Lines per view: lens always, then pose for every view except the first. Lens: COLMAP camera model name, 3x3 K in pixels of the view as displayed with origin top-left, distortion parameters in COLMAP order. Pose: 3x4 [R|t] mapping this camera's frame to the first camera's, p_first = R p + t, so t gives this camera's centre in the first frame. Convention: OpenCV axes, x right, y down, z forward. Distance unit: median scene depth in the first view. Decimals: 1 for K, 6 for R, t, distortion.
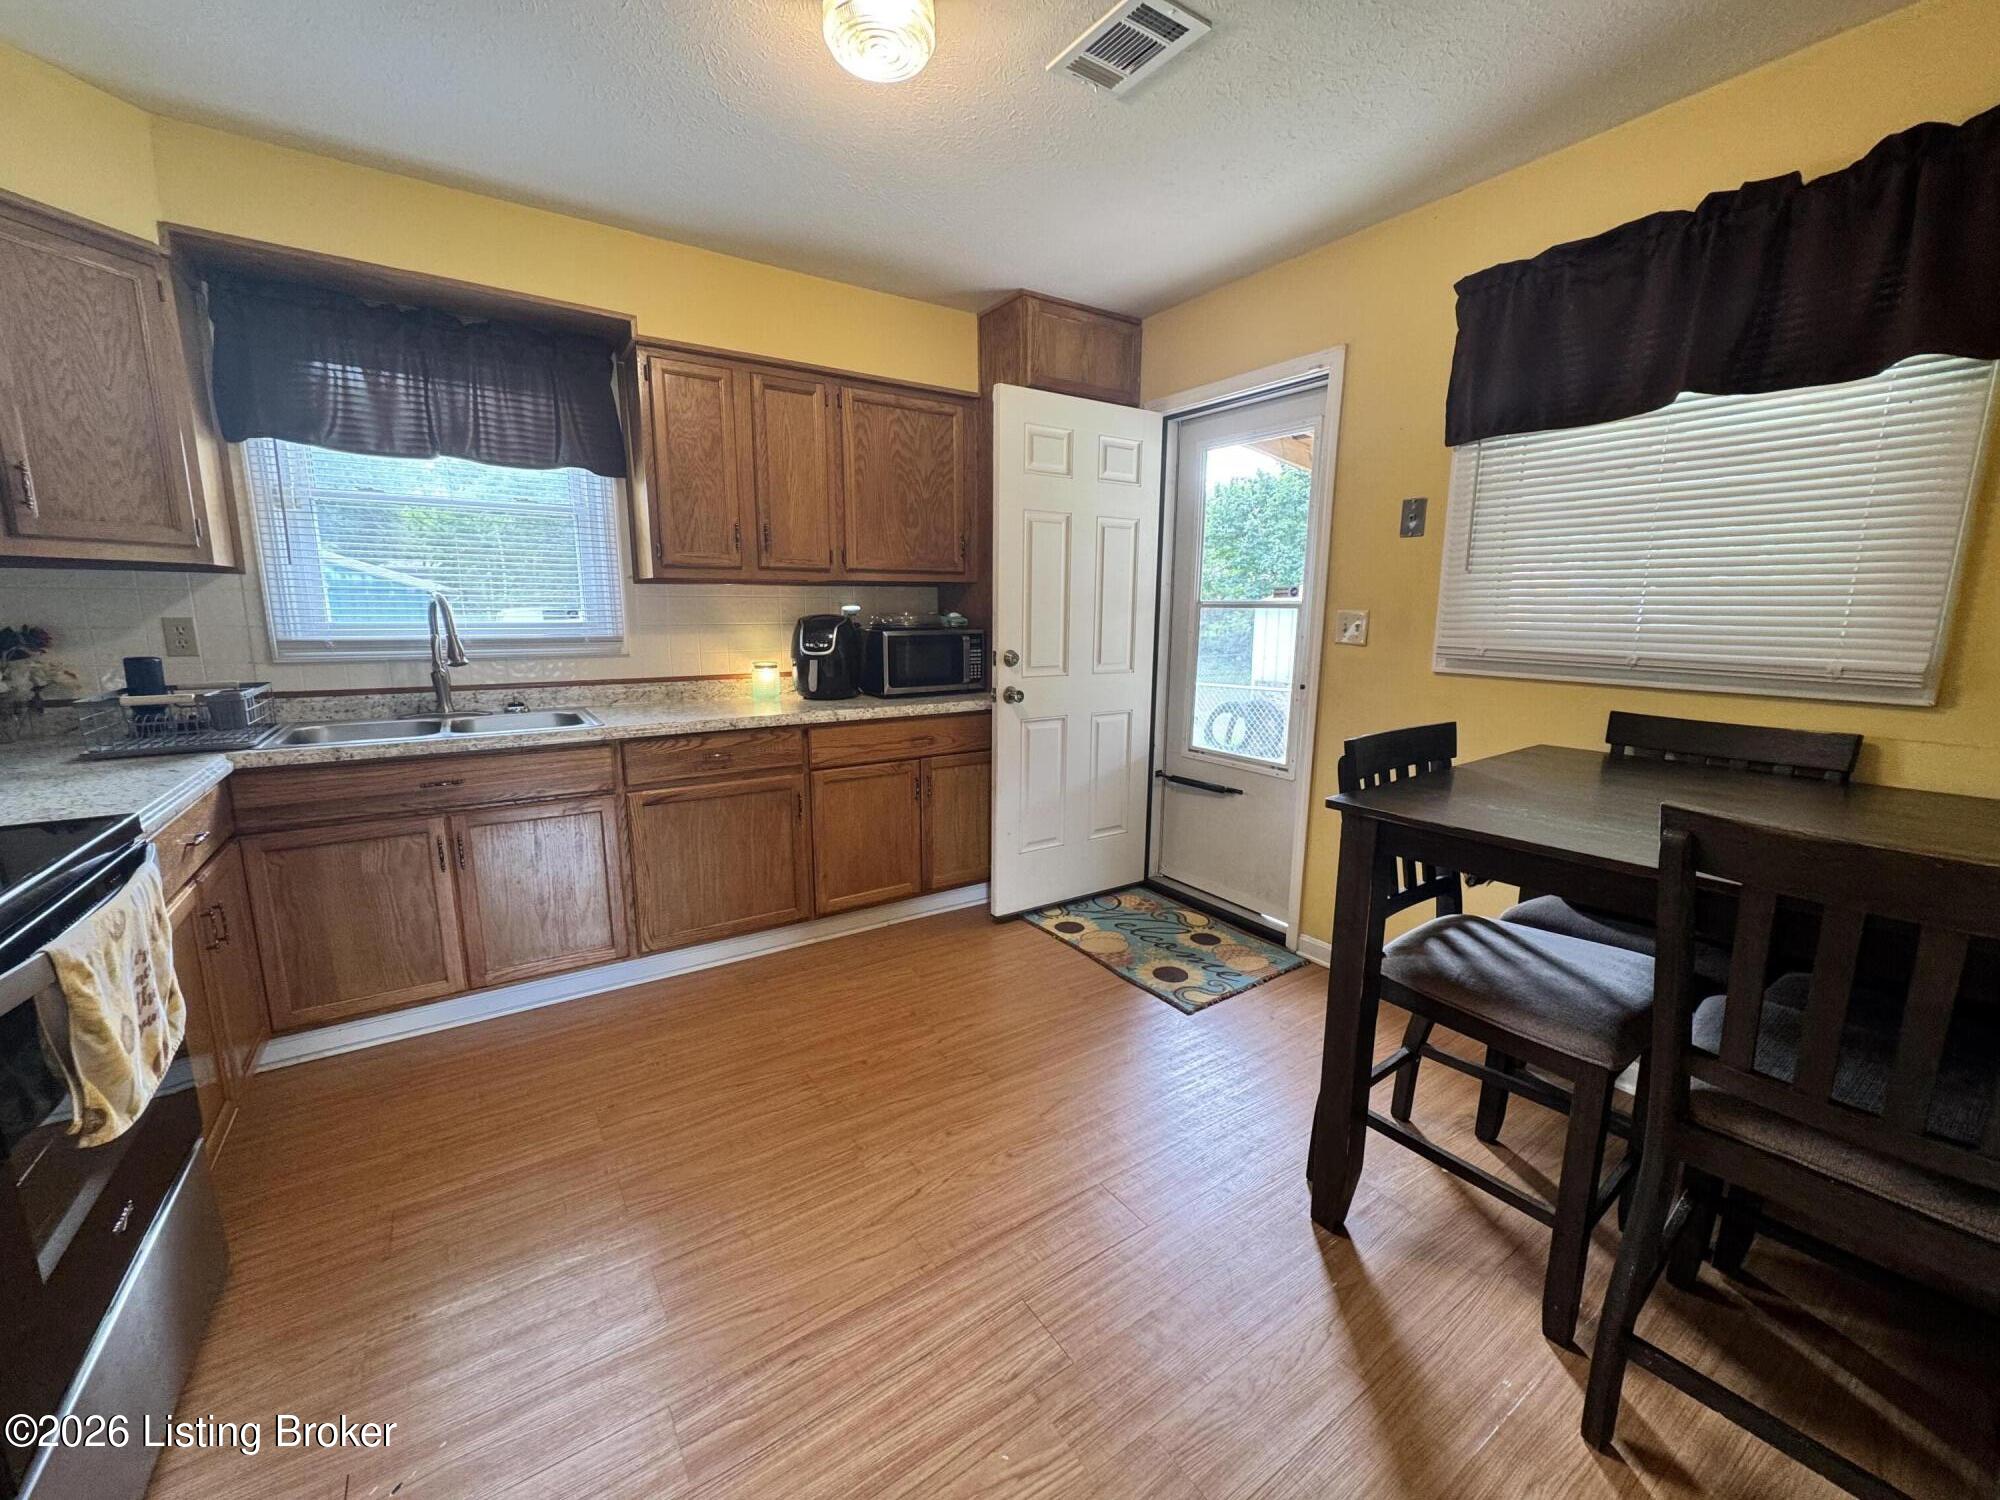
lens RADIAL K [[798.0, 0, 1002.9], [0, 798.0, 753.1], [0, 0, 1]] dist [-0.003612, 0.000473]
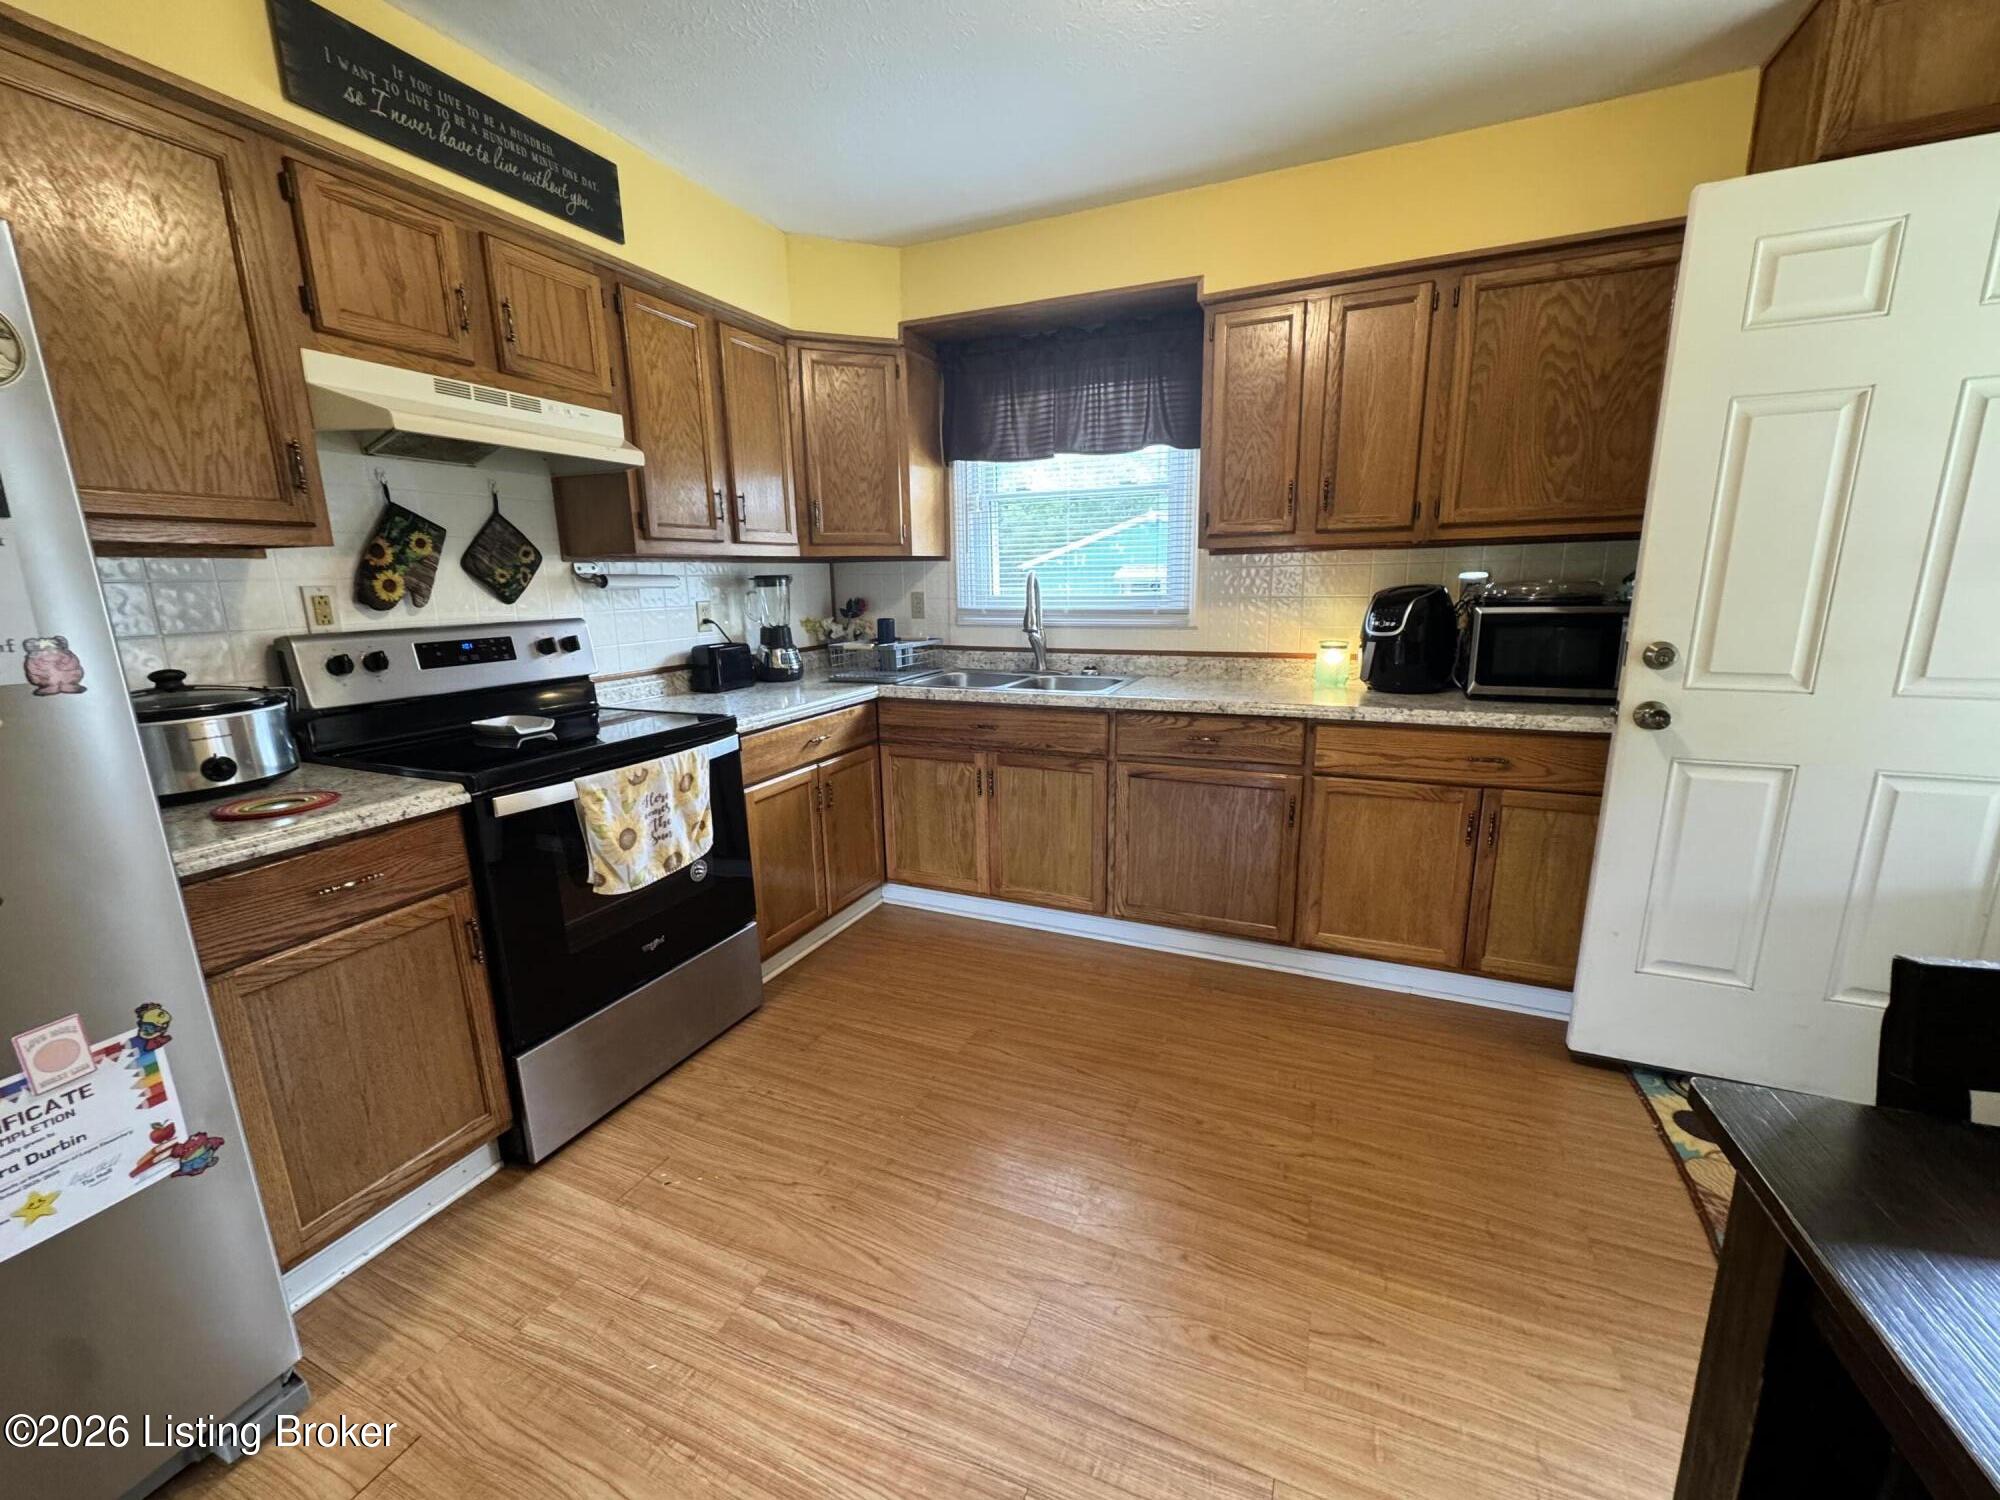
lens RADIAL K [[798.0, 0, 1002.9], [0, 798.0, 753.1], [0, 0, 1]] dist [-0.003612, 0.000473]
pose [[0.528100, 0.165907, -0.832818, 0.285675], [-0.133222, 0.984771, 0.111701, -0.051330], [0.838667, 0.051960, 0.542160, 0.282411]]
